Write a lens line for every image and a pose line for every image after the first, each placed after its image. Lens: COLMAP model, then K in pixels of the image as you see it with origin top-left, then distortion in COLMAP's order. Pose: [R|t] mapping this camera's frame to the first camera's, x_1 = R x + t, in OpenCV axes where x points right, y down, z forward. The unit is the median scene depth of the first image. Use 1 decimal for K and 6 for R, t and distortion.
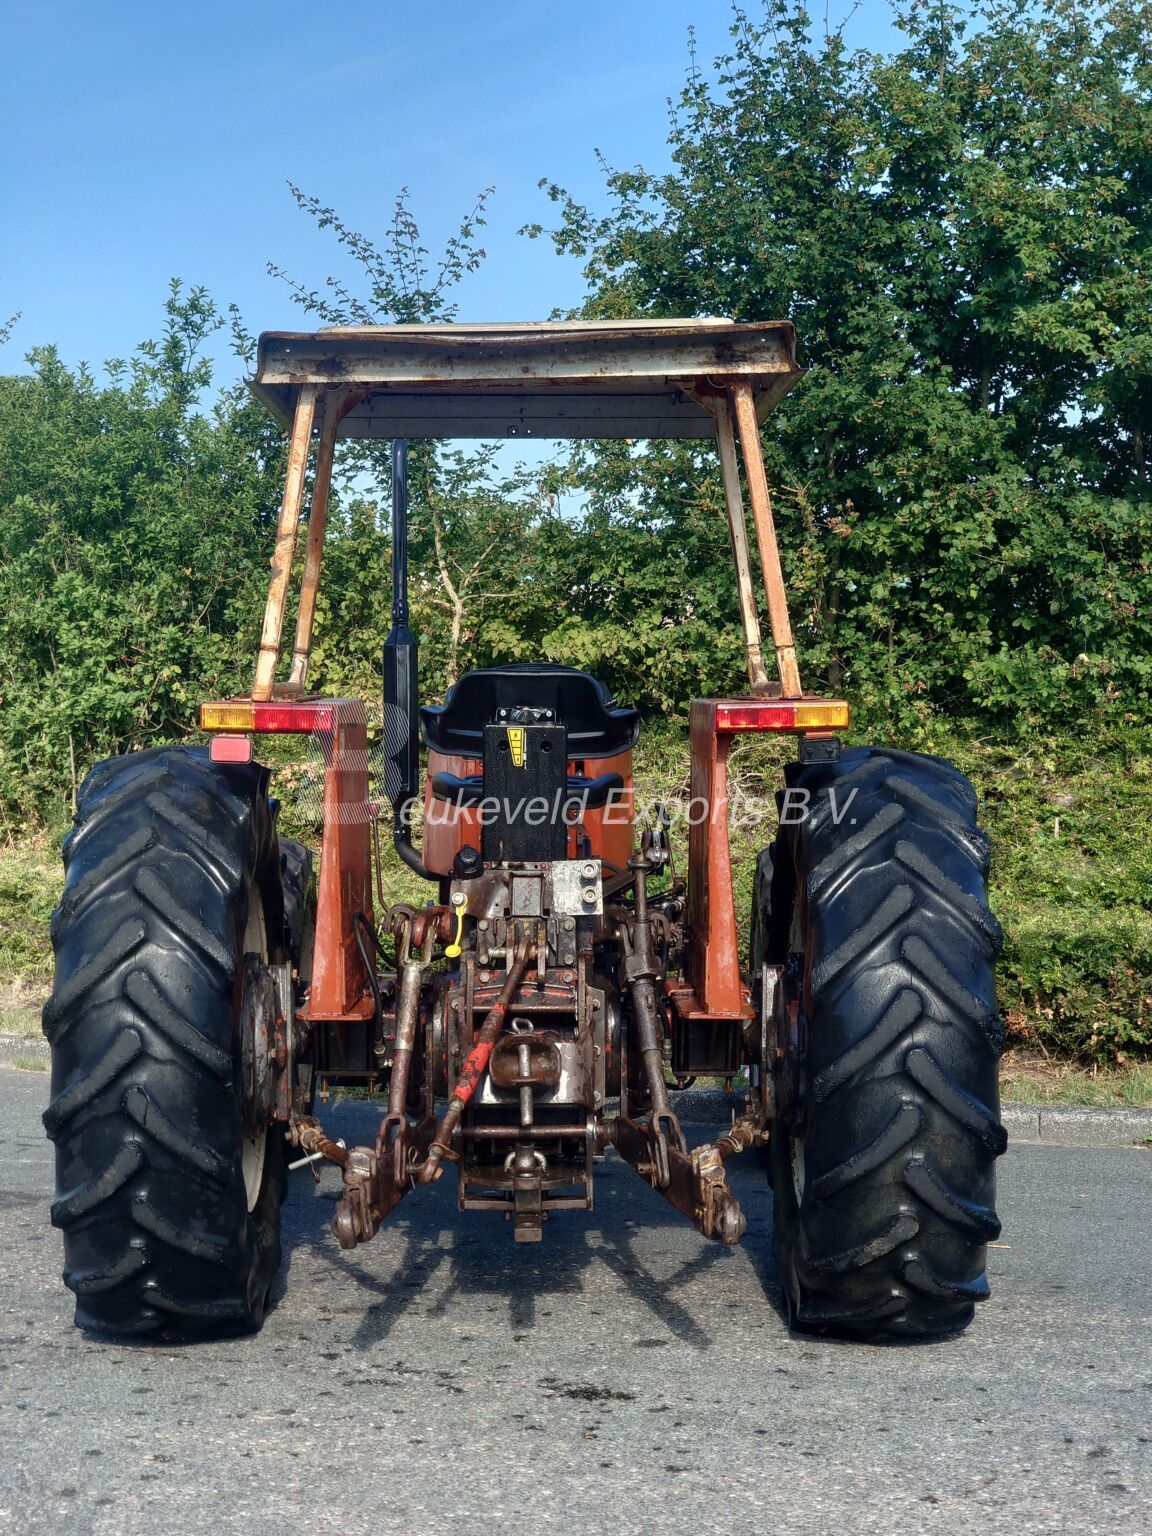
lens RADIAL K [[2569.9, 0, 555.2], [0, 2569.9, 805.2], [0, 0, 1]] dist [-0.006586, 0.123002]
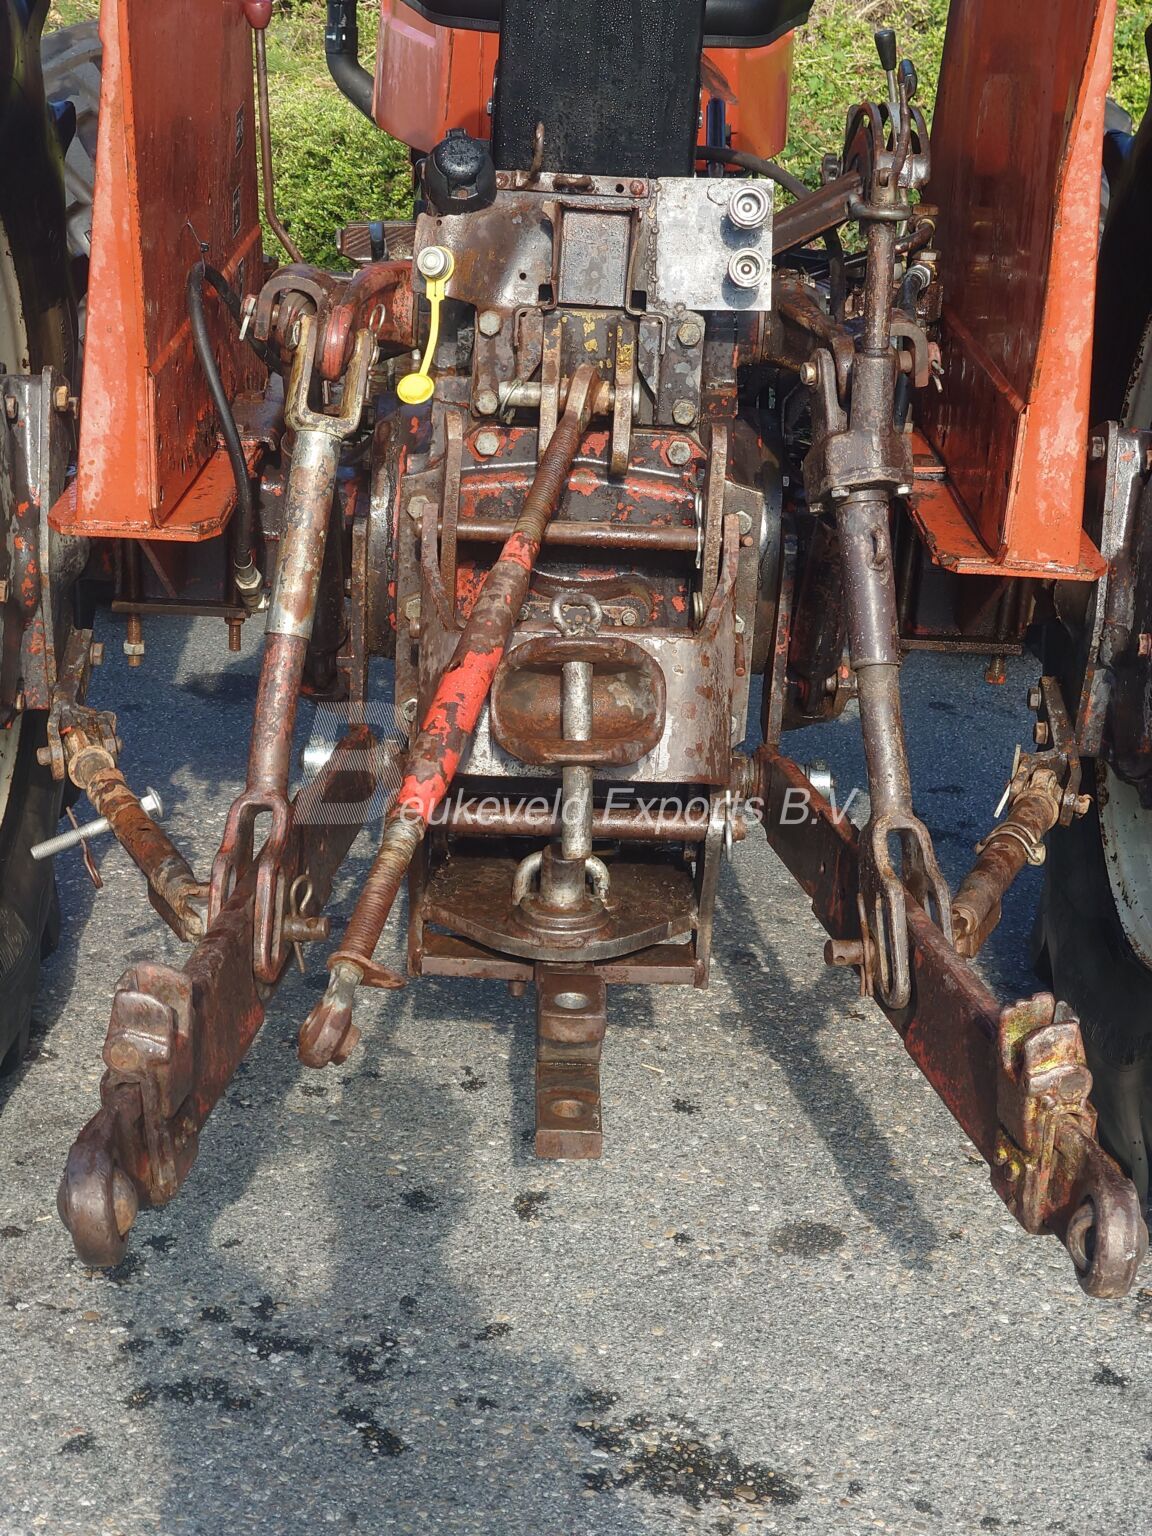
lens RADIAL K [[2691.6, 0, 576.0], [0, 2691.6, 768.0], [0, 0, 1]] dist [0.051620, -0.209738]
pose [[0.998694, 0.047597, 0.018576, -0.018481], [-0.050954, 0.954650, 0.293338, -0.015031], [-0.003772, -0.293901, 0.955828, 0.551806]]
